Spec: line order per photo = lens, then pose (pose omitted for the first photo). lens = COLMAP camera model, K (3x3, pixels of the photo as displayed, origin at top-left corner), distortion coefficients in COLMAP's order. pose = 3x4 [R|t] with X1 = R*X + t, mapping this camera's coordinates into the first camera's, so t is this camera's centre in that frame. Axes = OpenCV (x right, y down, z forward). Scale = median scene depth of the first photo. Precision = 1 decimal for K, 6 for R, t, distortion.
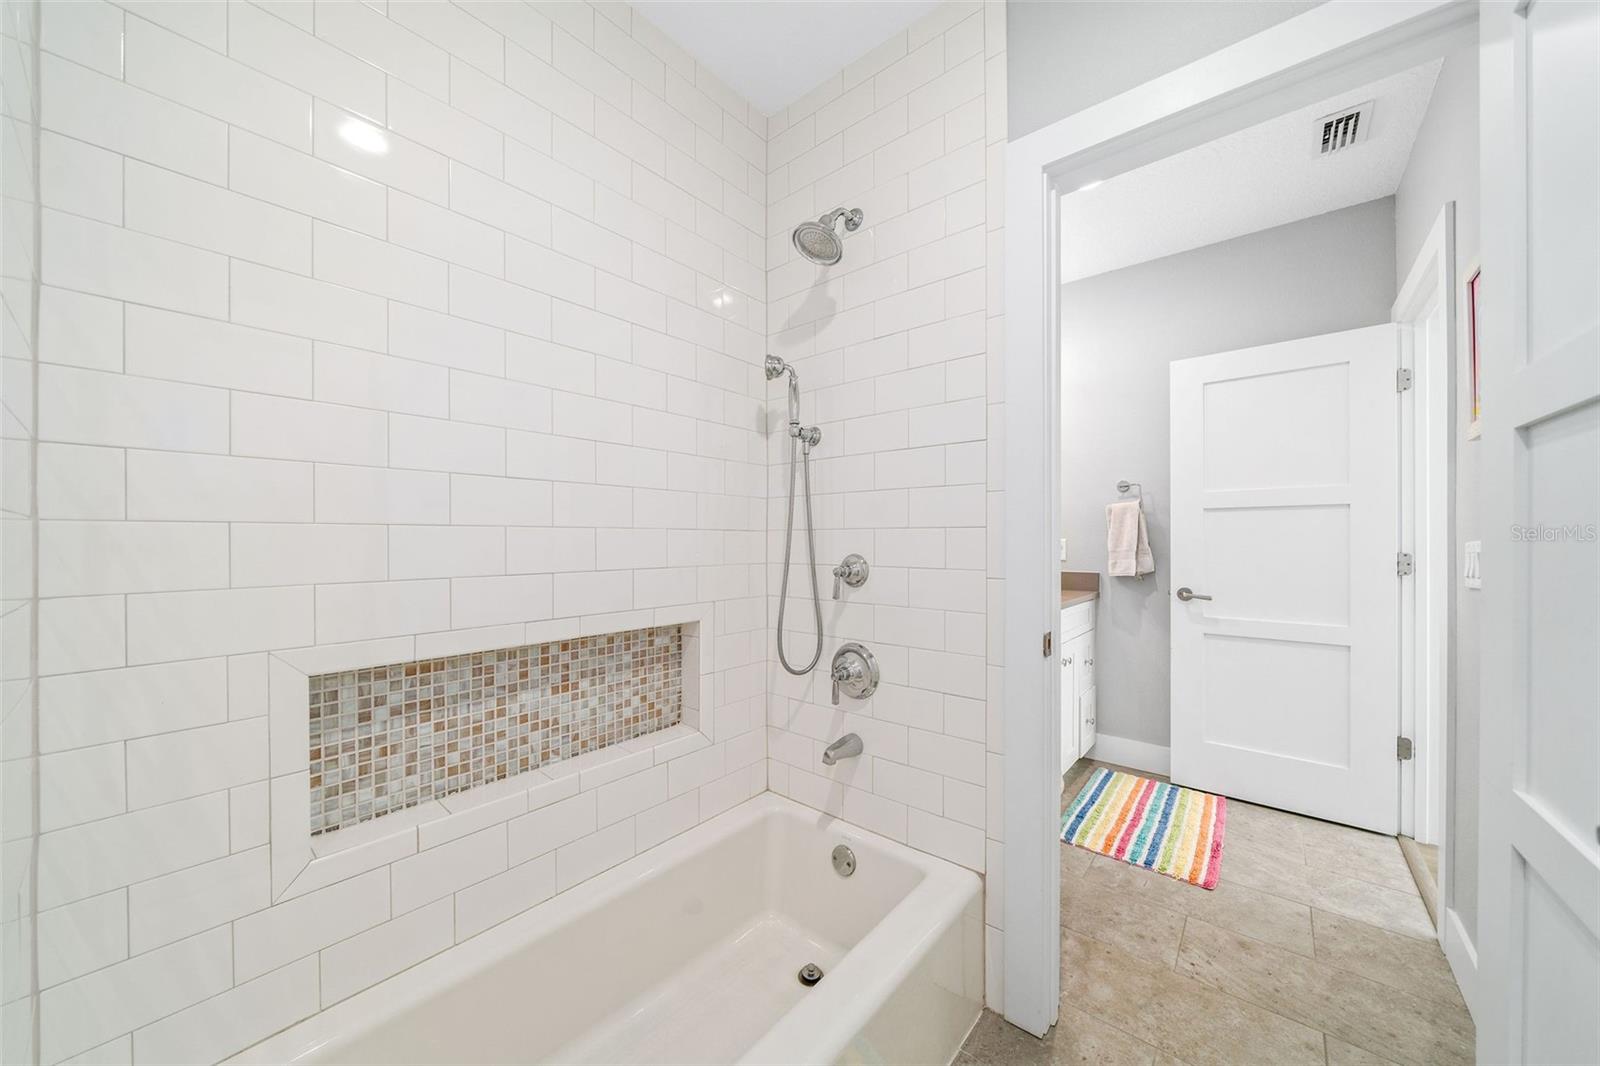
lens RADIAL K [[555.6, 0, 800.0], [0, 555.6, 533.0], [0, 0, 1]] dist [-0.008400, 0.000108]
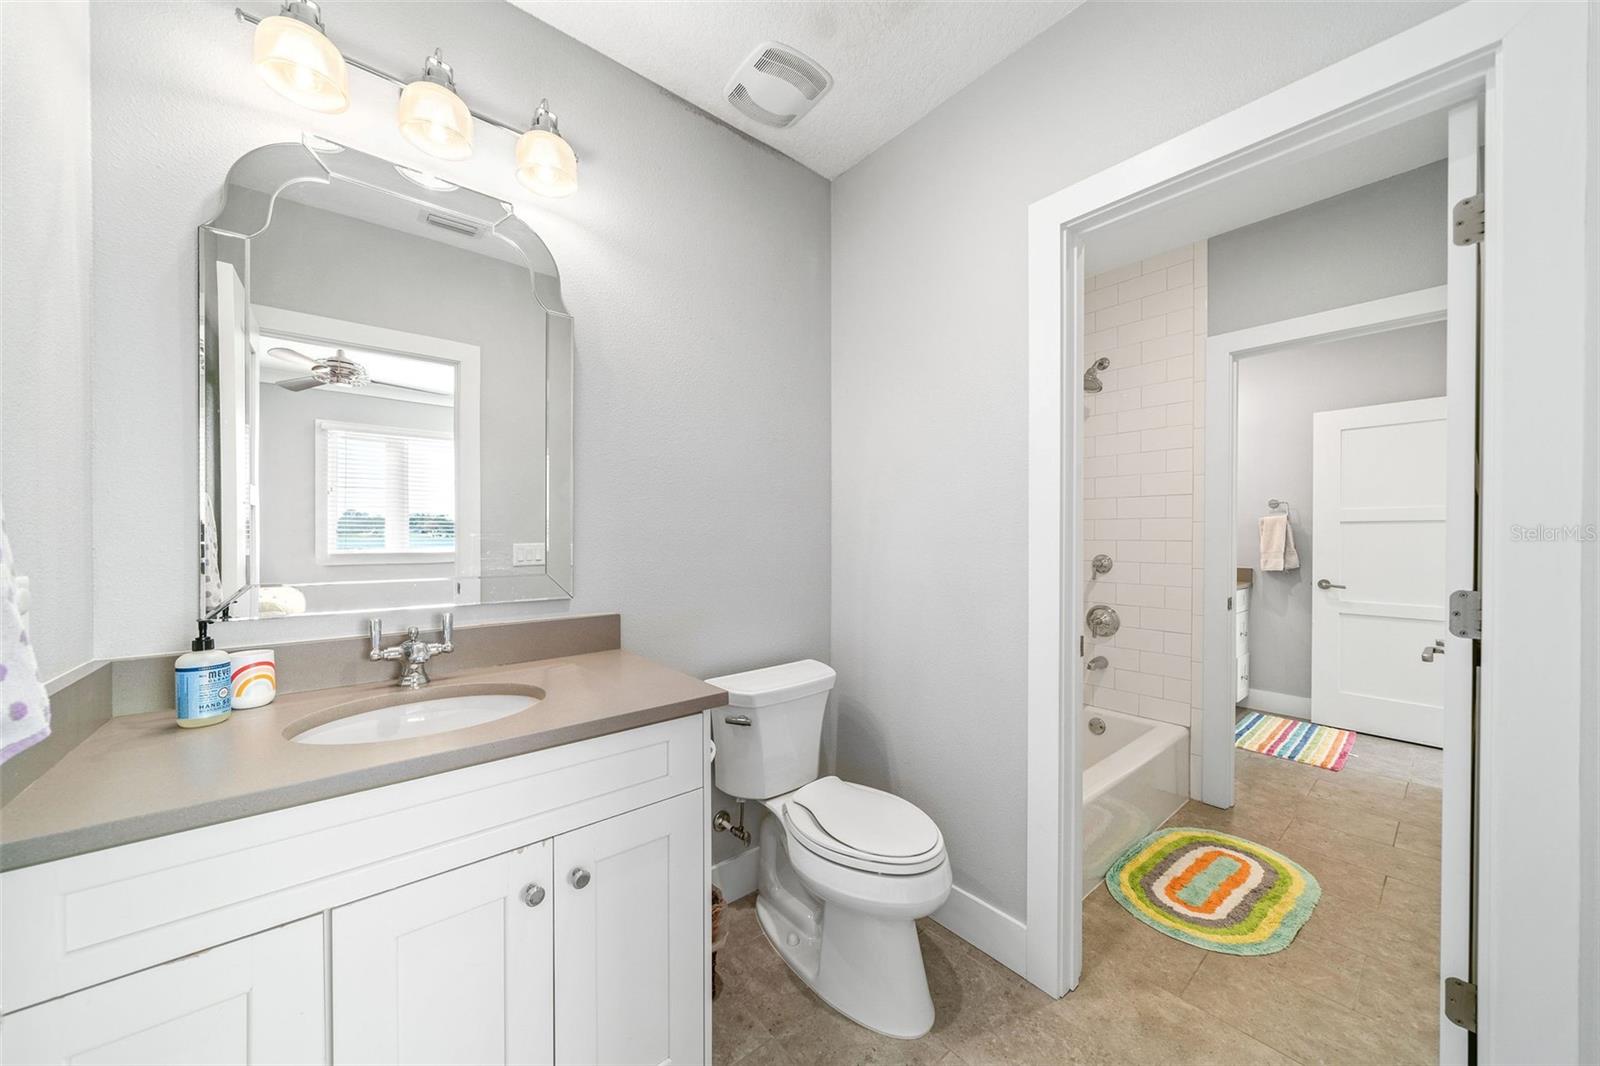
lens RADIAL K [[555.6, 0, 800.0], [0, 555.6, 533.0], [0, 0, 1]] dist [-0.008400, 0.000108]
pose [[0.984635, 0.001787, -0.174615, -0.385595], [0.000012, 0.999947, 0.010301, -0.033923], [0.174624, -0.010144, 0.984583, -0.639093]]
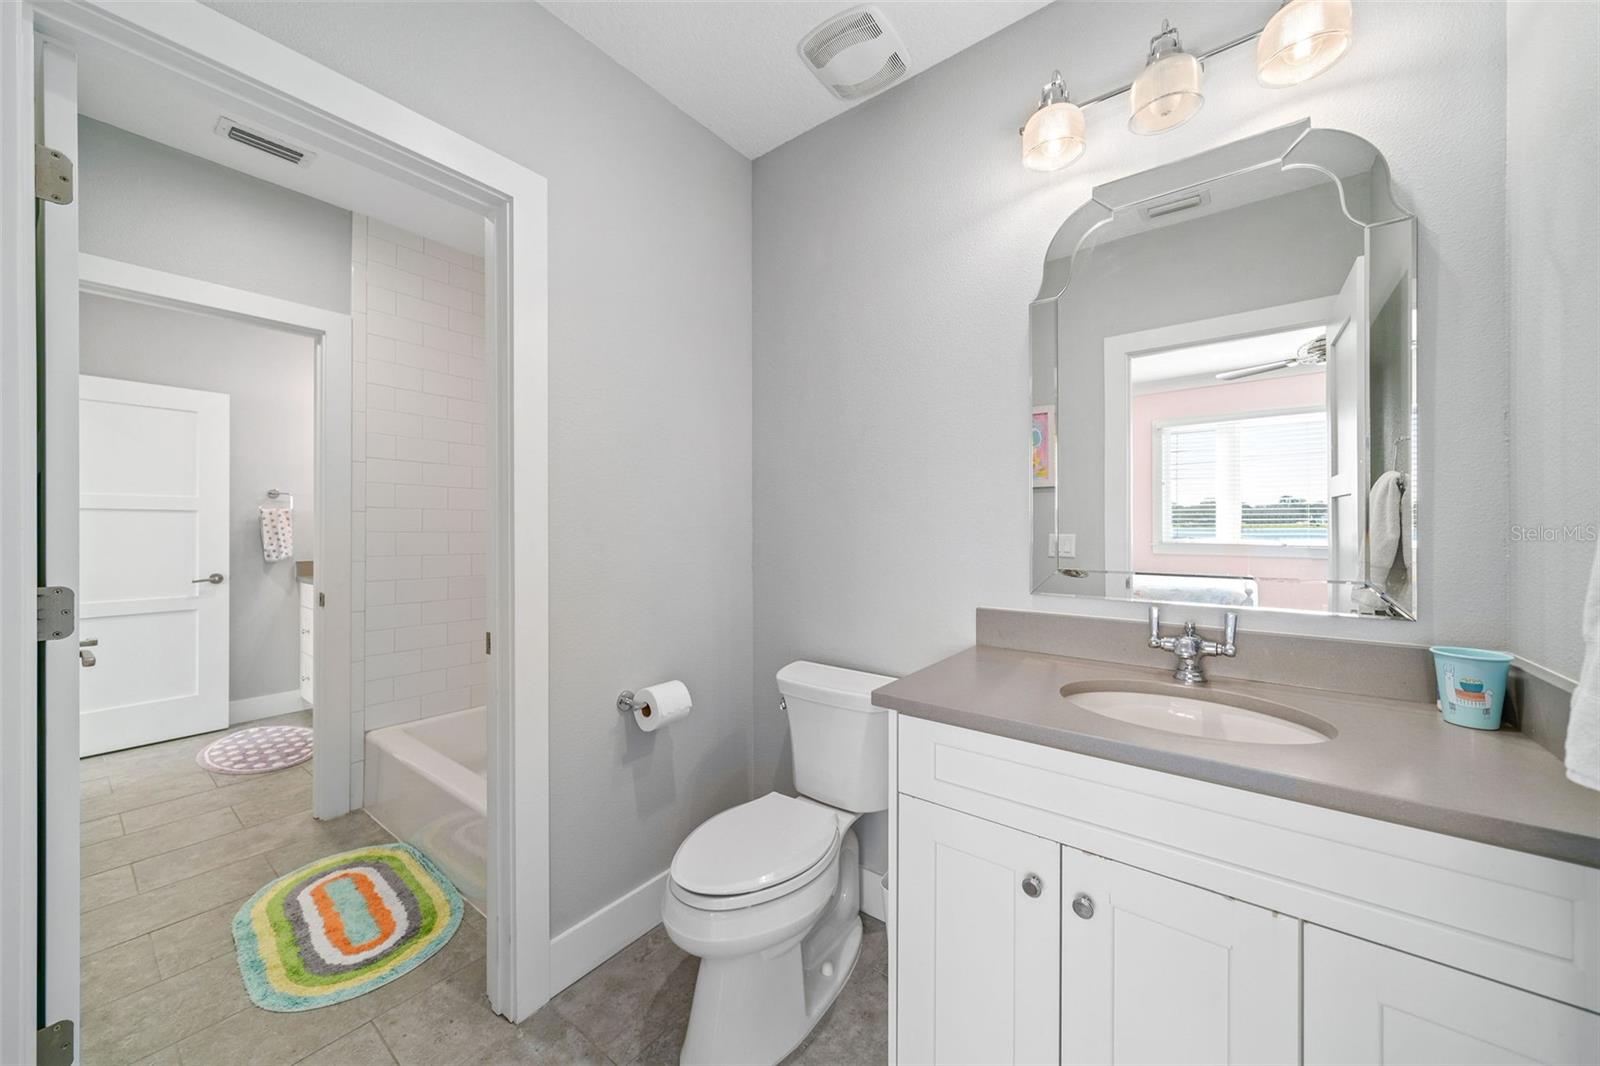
lens RADIAL K [[573.2, 0, 802.2], [0, 573.2, 530.2], [0, 0, 1]] dist [0.011353, -0.000030]
pose [[0.051137, 0.006233, -0.998672, 0.935996], [0.017745, 0.999817, 0.007149, -0.021998], [0.998534, -0.018087, 0.051017, 0.905102]]
